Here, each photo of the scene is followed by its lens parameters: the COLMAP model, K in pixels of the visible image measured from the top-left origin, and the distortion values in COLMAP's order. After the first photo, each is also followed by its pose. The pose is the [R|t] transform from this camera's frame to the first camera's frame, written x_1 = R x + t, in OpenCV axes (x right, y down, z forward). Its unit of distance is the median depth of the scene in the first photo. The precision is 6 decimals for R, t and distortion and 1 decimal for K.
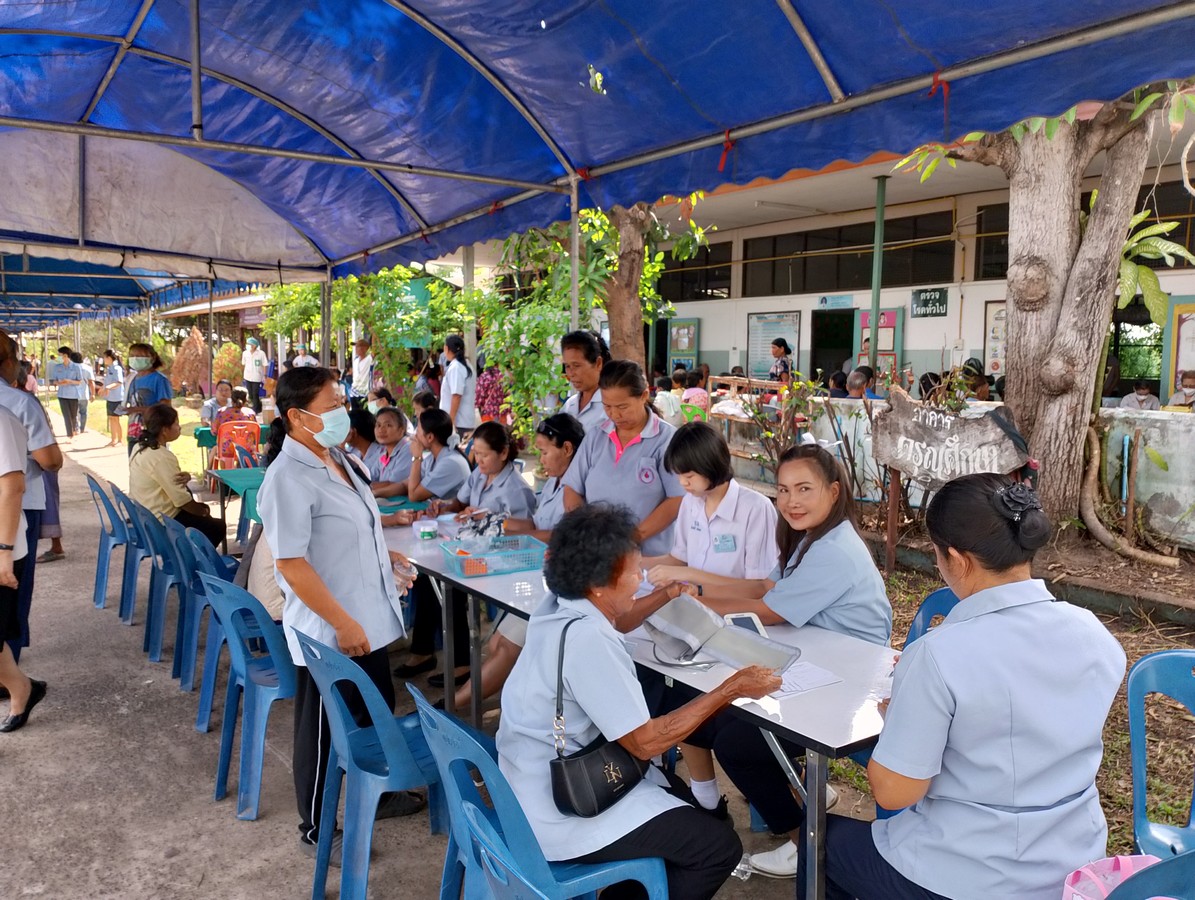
lens RADIAL K [[960.6, 0, 592.4], [0, 960.6, 444.1], [0, 0, 1]] dist [0.005947, -0.059989]
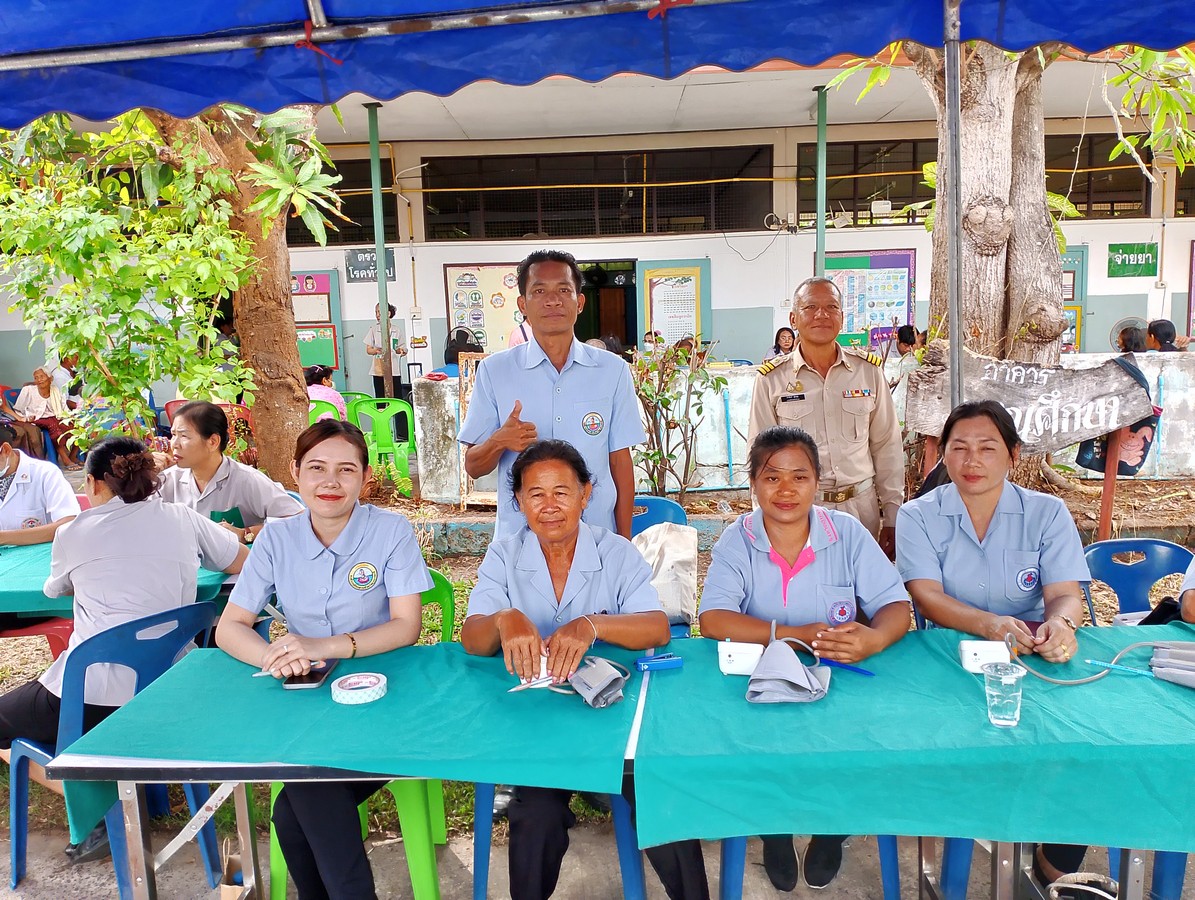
lens RADIAL K [[960.6, 0, 596.3], [0, 960.6, 447.2], [0, 0, 1]] dist [0.005947, -0.059989]
pose [[0.594670, -0.126837, 0.793902, -0.521739], [0.109118, 0.991073, 0.076602, -0.063366], [-0.796531, 0.041076, 0.603201, 0.711099]]
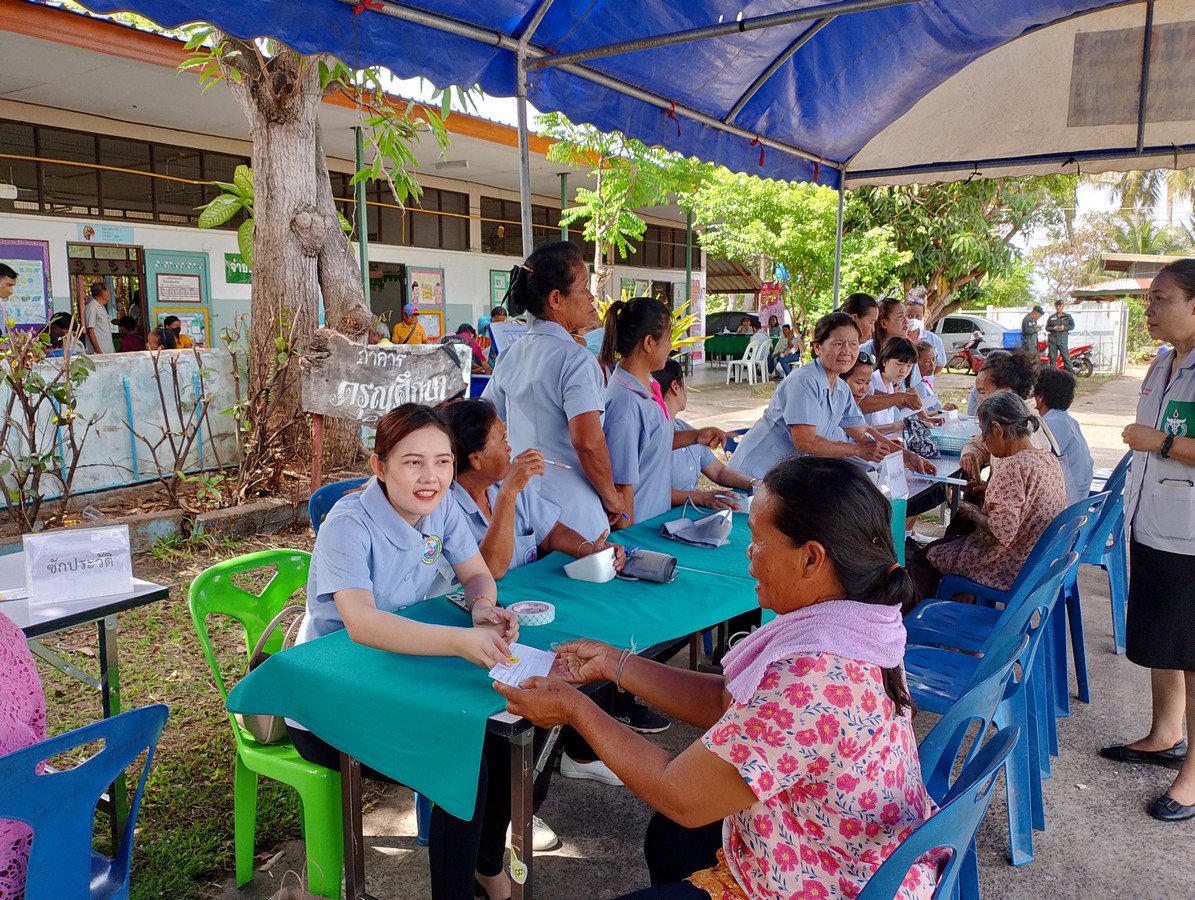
lens RADIAL K [[960.6, 0, 600.5], [0, 960.6, 459.7], [0, 0, 1]] dist [0.005947, -0.059989]
pose [[-0.376360, -0.143613, 0.915275, -0.650096], [0.080147, 0.979163, 0.186594, -0.087028], [-0.923000, 0.143583, -0.357007, 1.064692]]
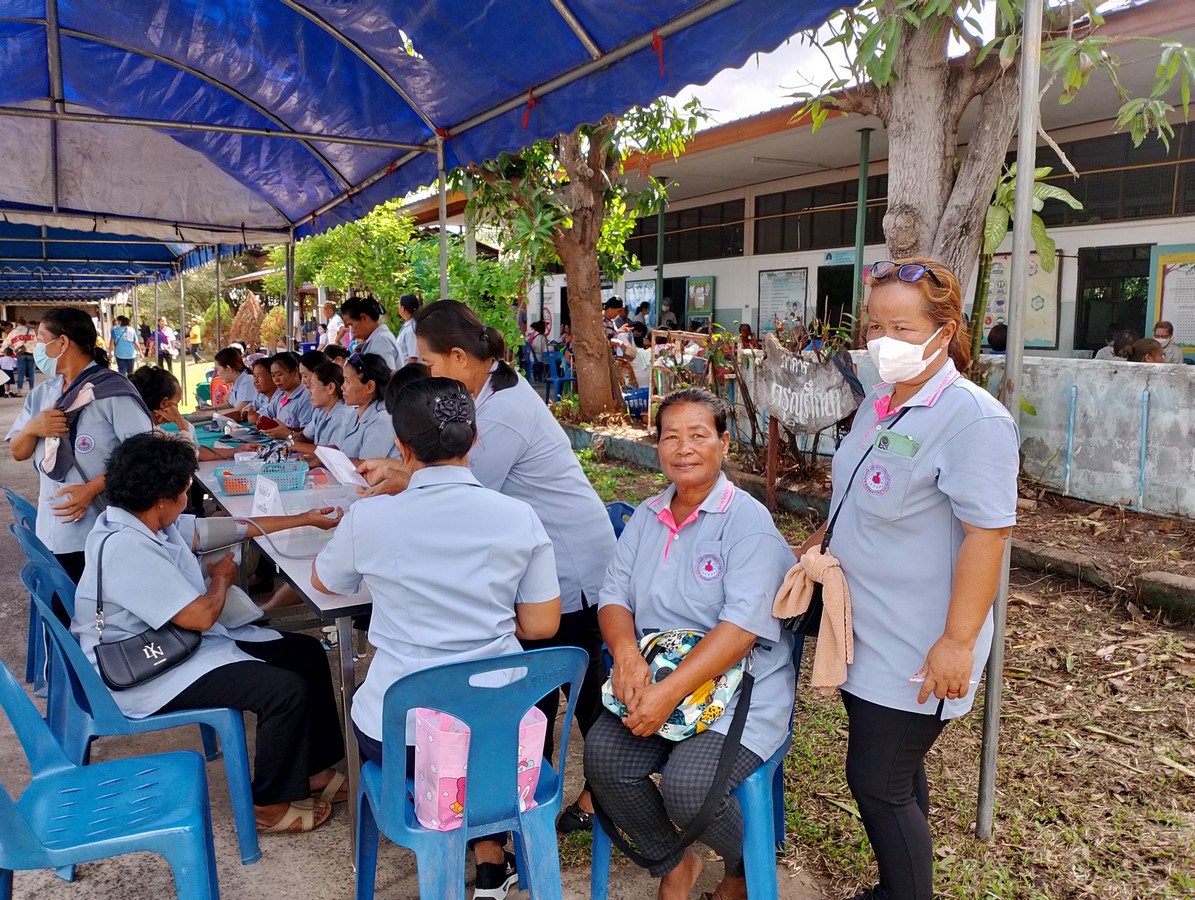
lens RADIAL K [[960.6, 0, 594.2], [0, 960.6, 447.5], [0, 0, 1]] dist [0.005947, -0.059989]
pose [[0.996300, 0.003317, -0.085880, 0.207585], [0.000194, 0.999165, 0.040845, 0.018695], [0.085944, -0.040711, 0.995468, -0.048241]]
